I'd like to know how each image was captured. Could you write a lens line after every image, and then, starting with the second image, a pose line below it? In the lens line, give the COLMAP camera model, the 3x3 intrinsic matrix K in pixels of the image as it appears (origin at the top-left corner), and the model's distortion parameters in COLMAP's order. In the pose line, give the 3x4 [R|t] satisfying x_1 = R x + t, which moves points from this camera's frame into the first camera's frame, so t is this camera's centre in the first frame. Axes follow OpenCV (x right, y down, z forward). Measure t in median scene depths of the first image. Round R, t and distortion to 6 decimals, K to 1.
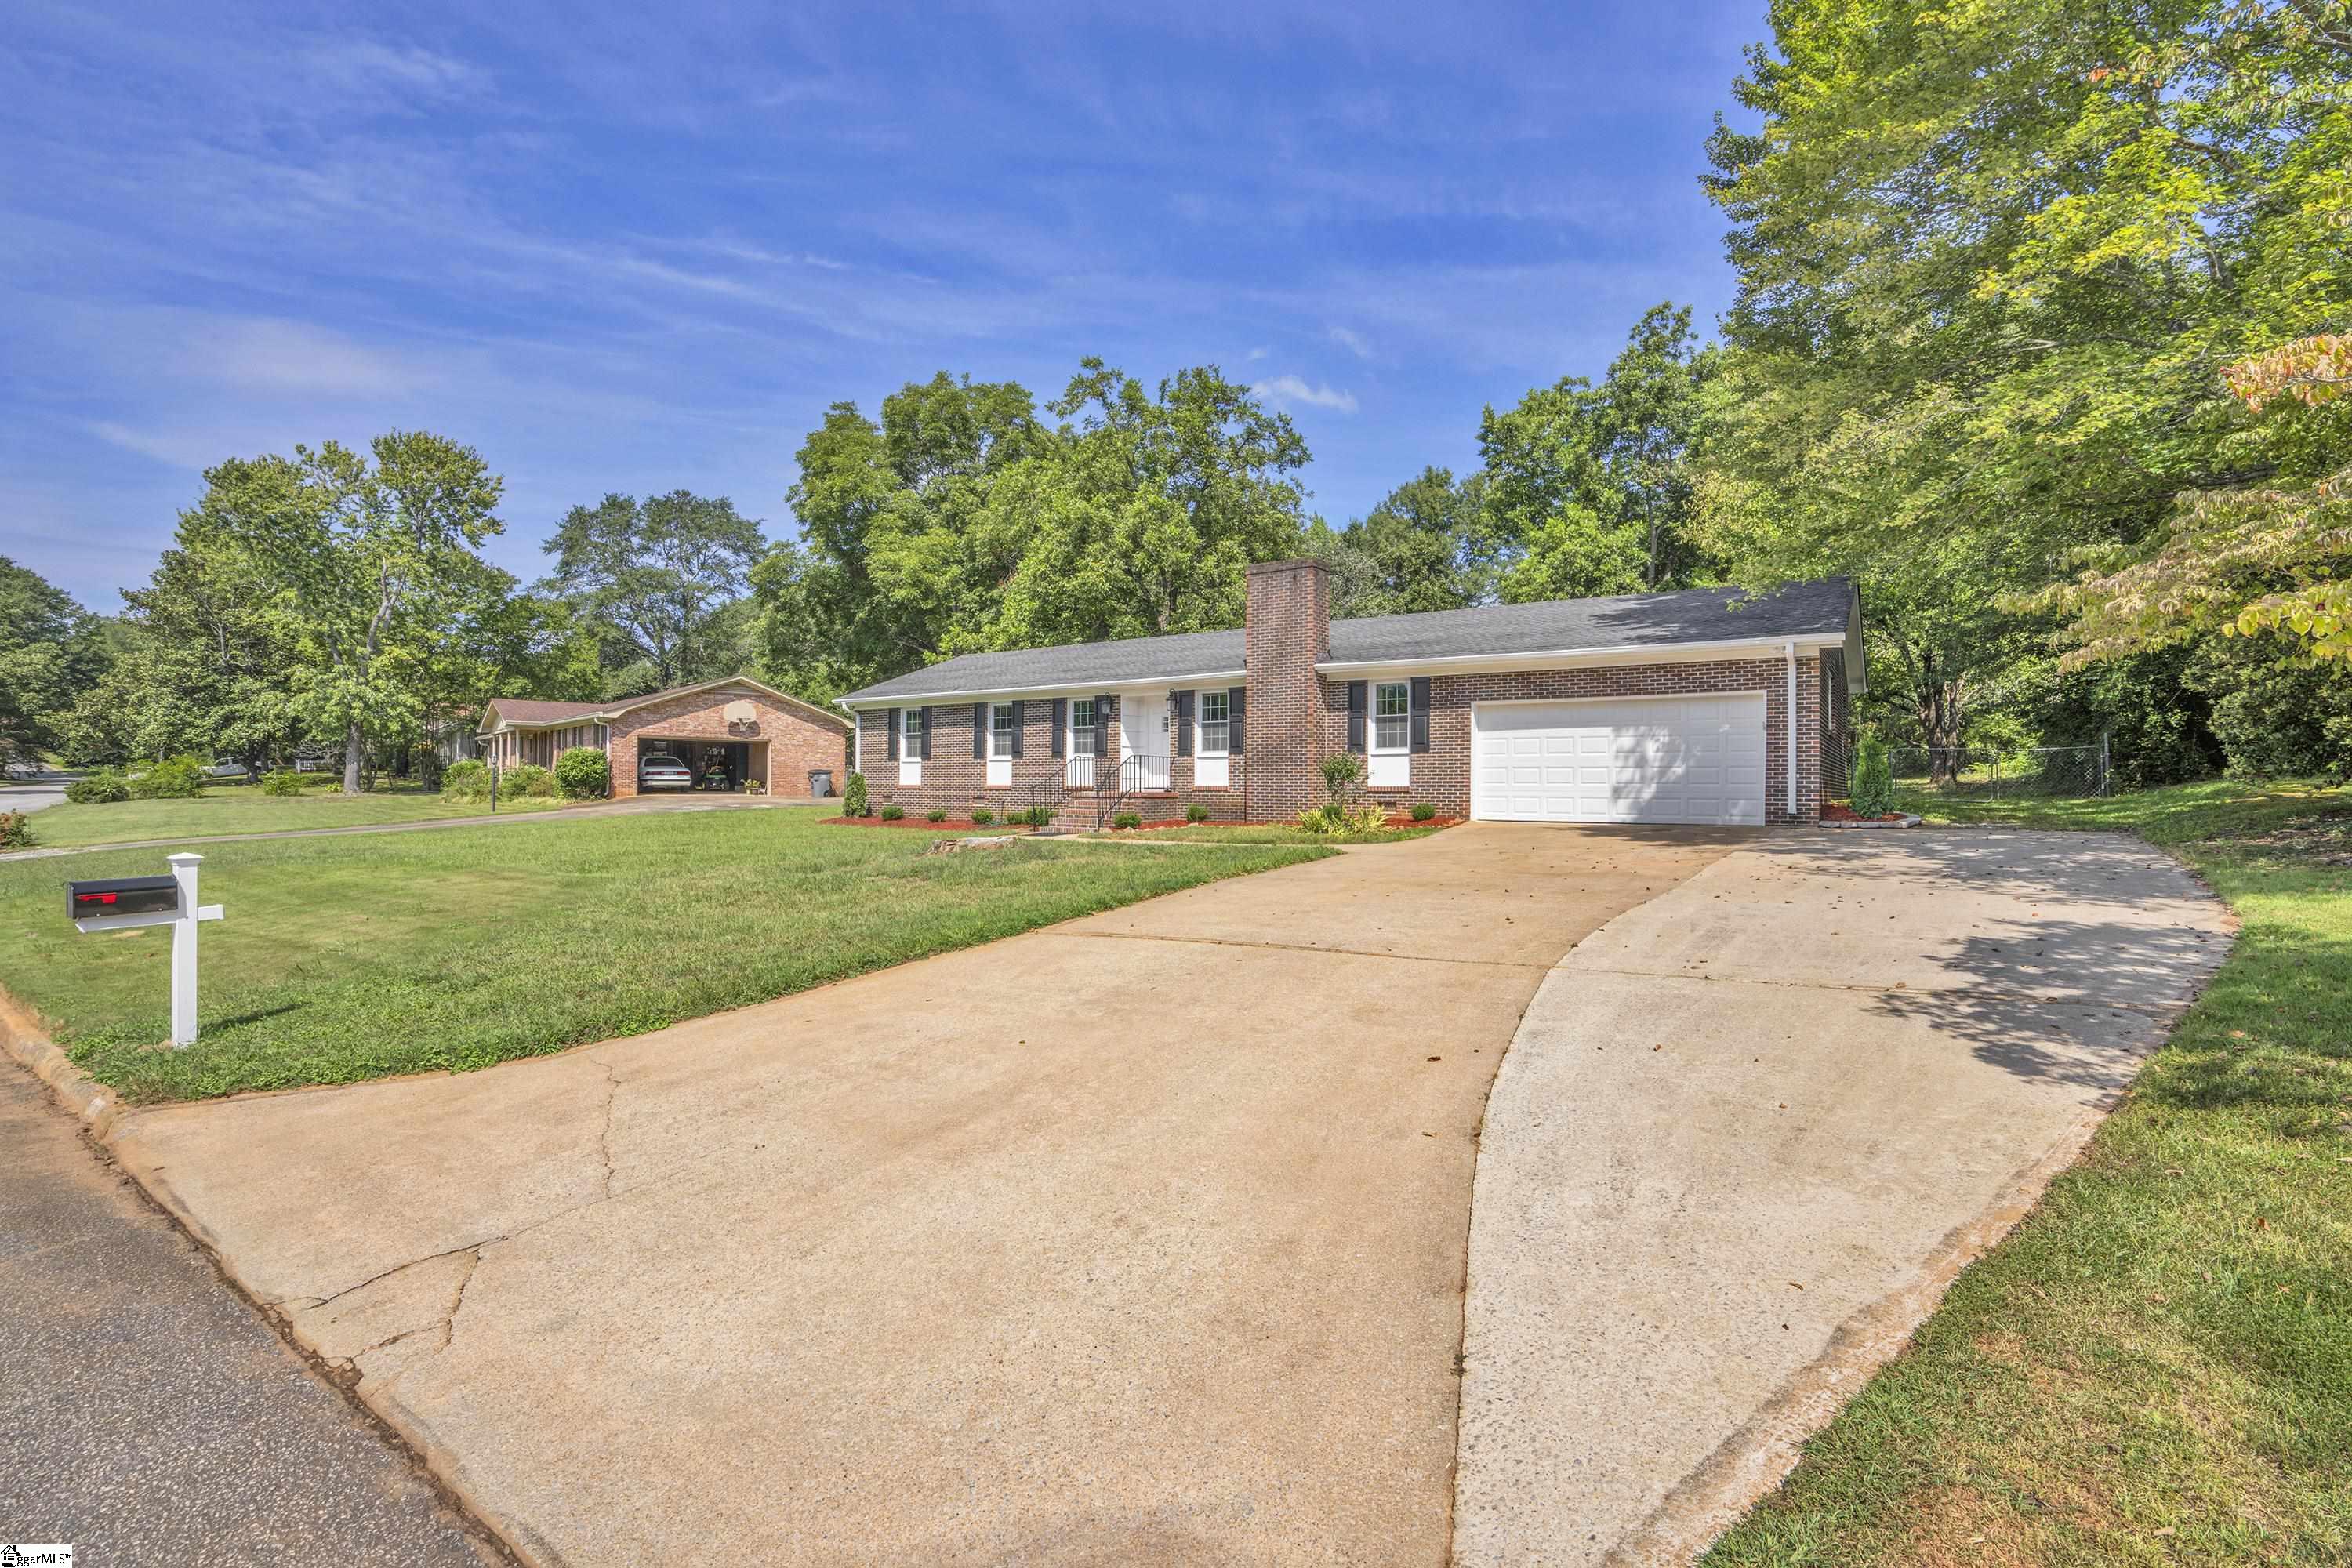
lens RADIAL K [[1085.2, 0, 1176.0], [0, 1085.2, 784.0], [0, 0, 1]] dist [-0.059694, 0.025411]
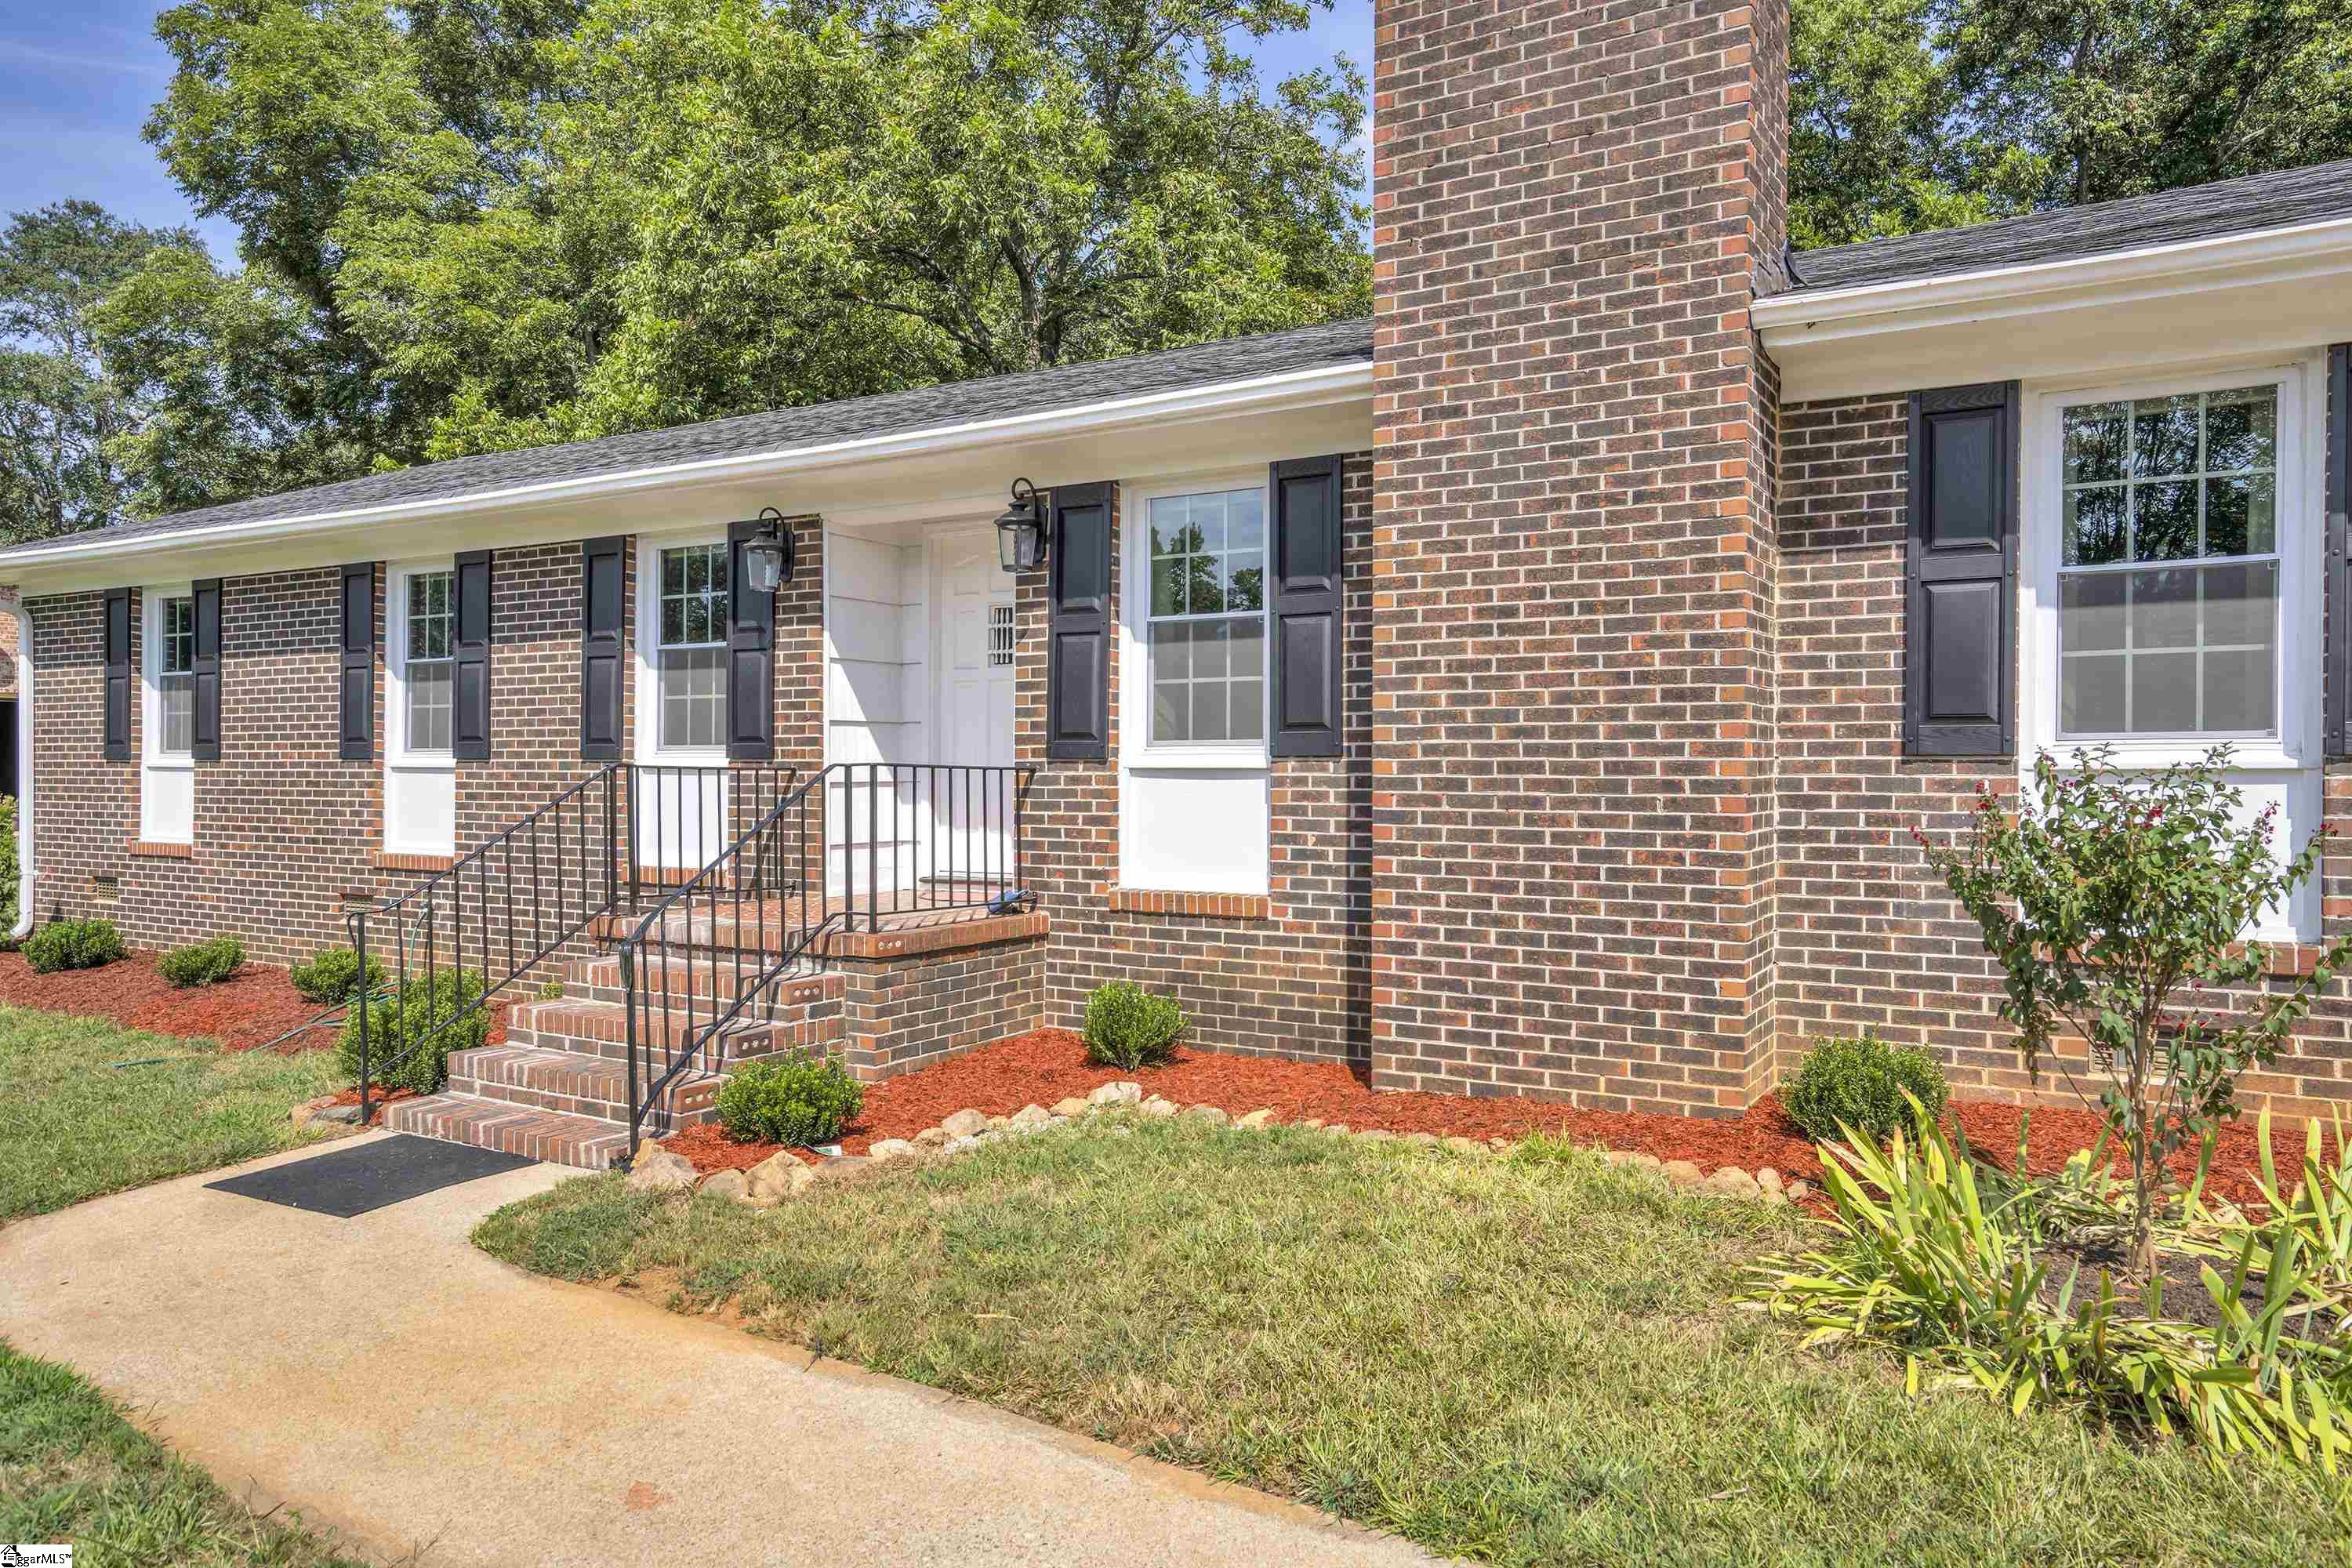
lens RADIAL K [[1613.0, 0, 1176.0], [0, 1613.0, 784.0], [0, 0, 1]] dist [0.004376, 0.001180]
pose [[0.997635, -0.001028, 0.068729, 0.005130], [0.000303, 0.999944, 0.010549, -0.023150], [-0.068736, -0.010503, 0.997580, 0.602353]]
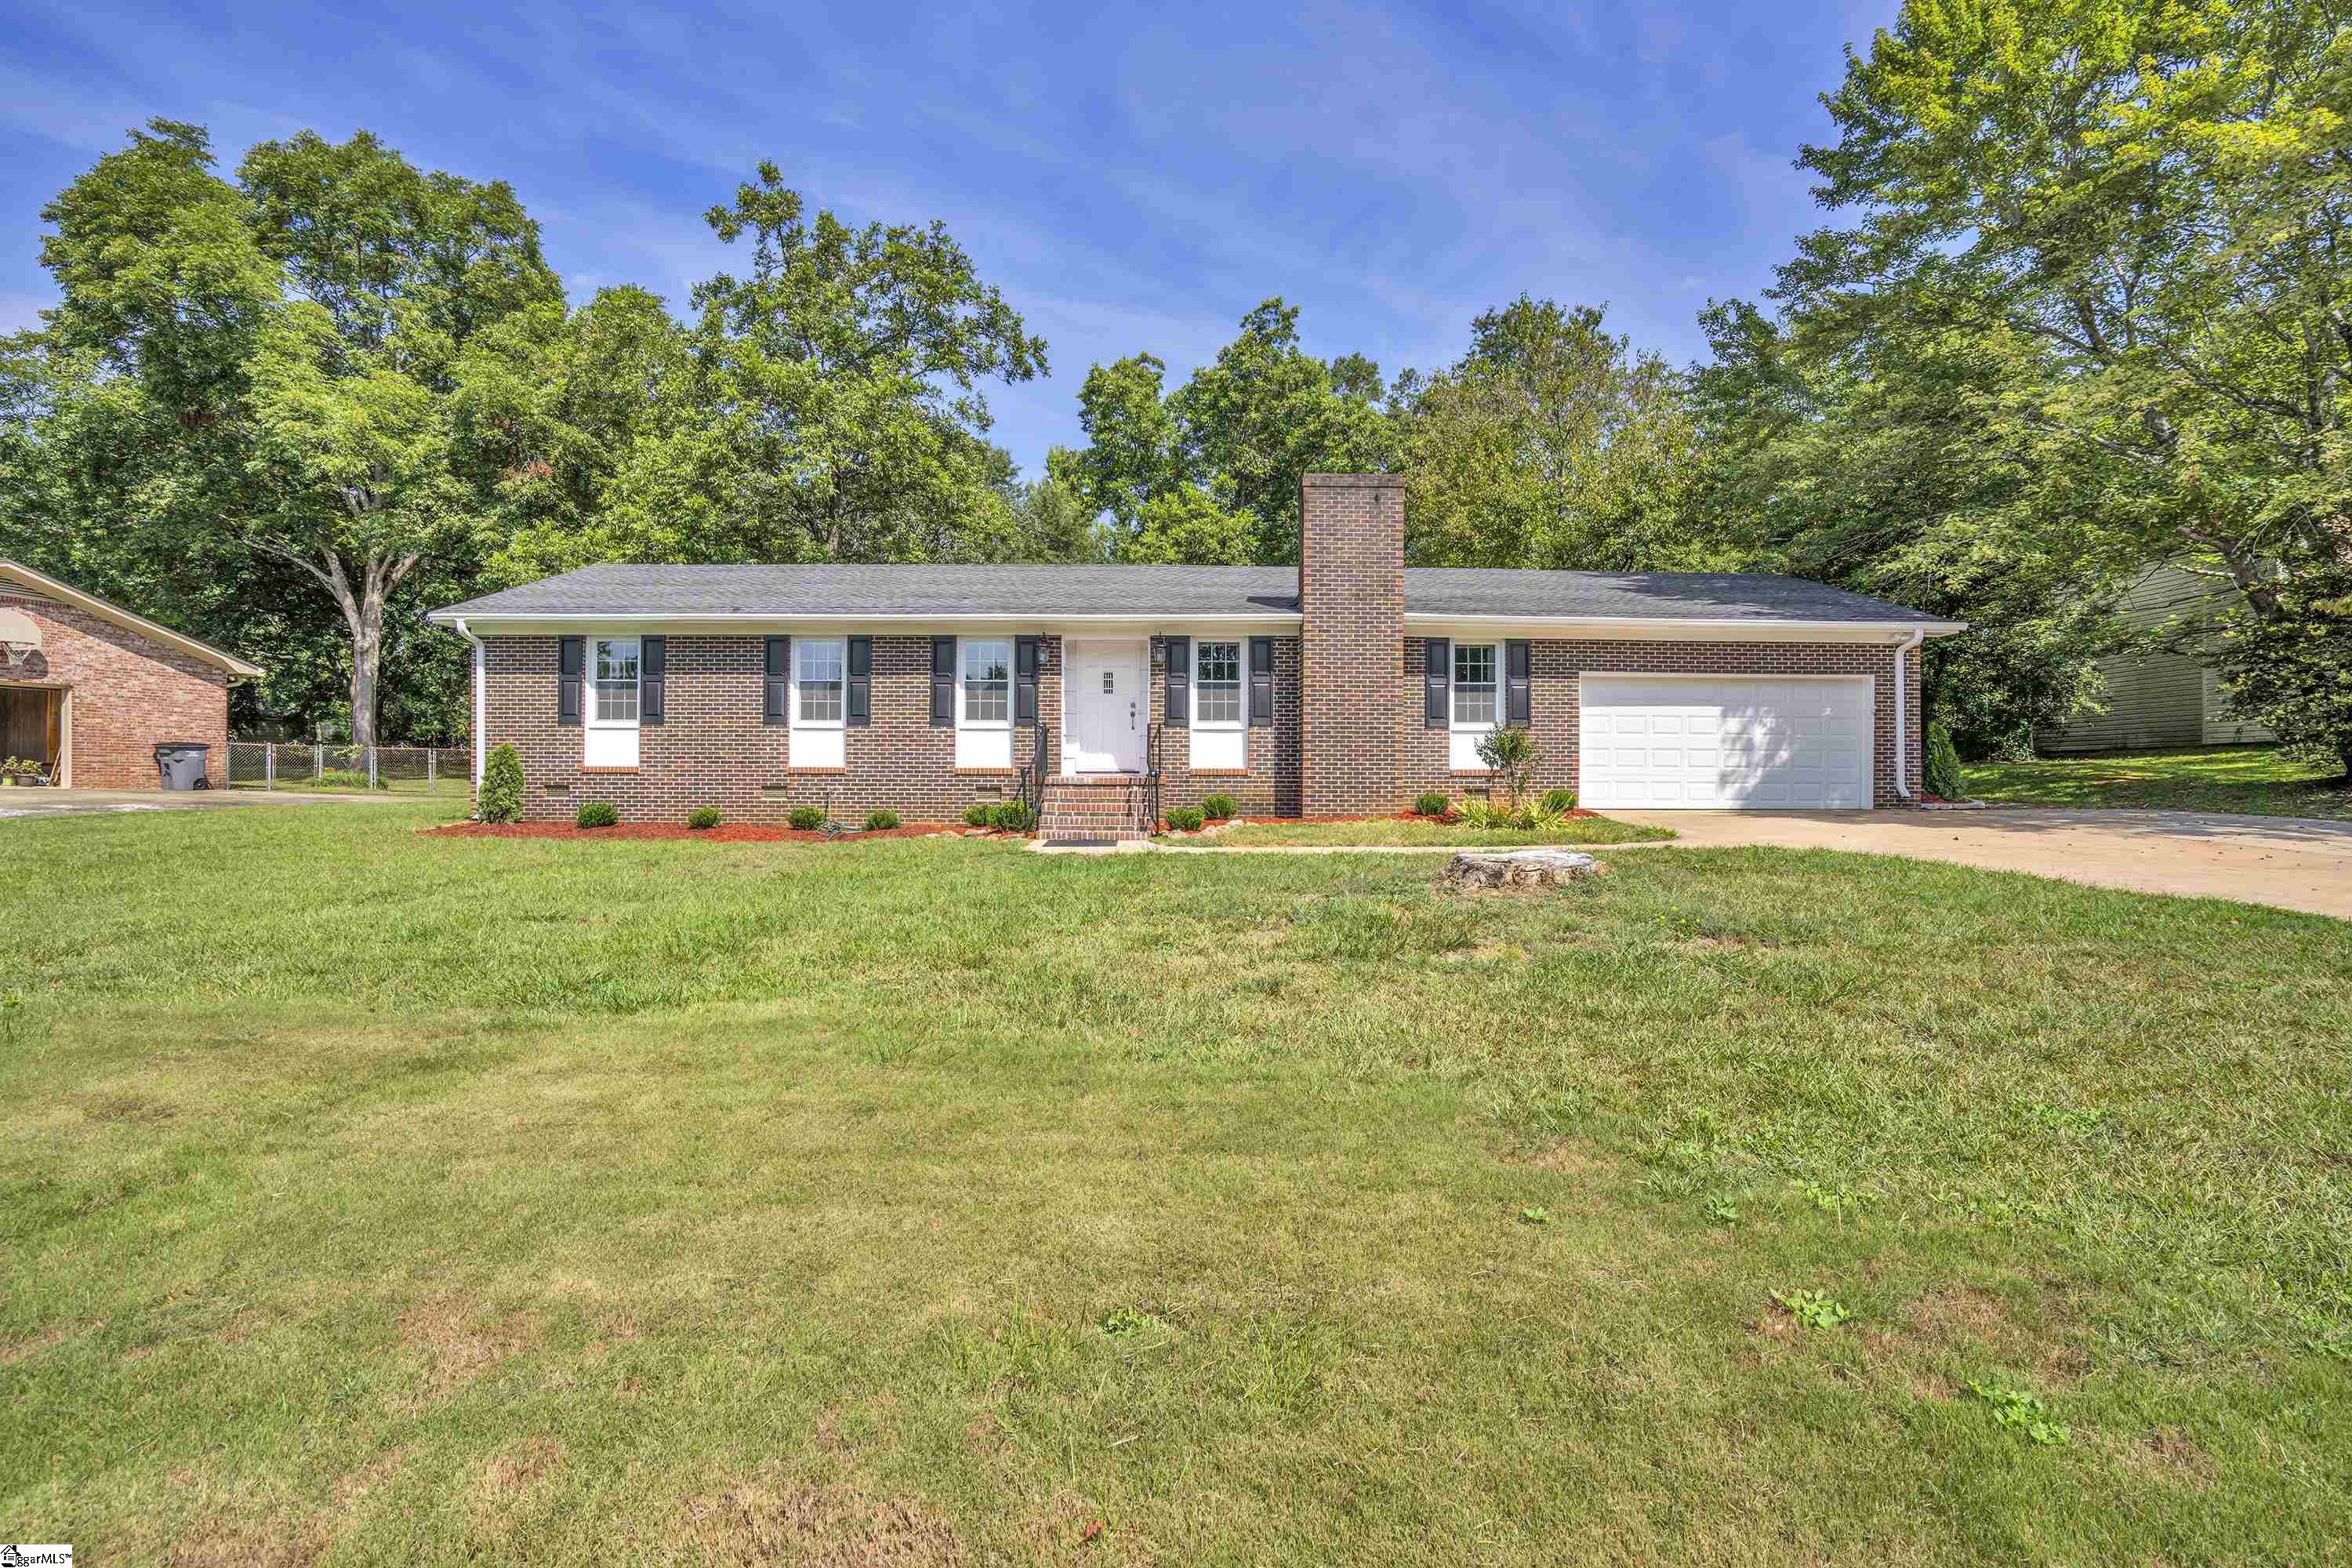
lens RADIAL K [[1085.2, 0, 1176.0], [0, 1085.2, 784.0], [0, 0, 1]] dist [-0.059694, 0.025411]
pose [[0.809354, -0.003326, 0.587312, -0.387563], [-0.002155, 0.999960, 0.008633, 0.005365], [-0.587318, -0.008253, 0.809315, 0.388836]]
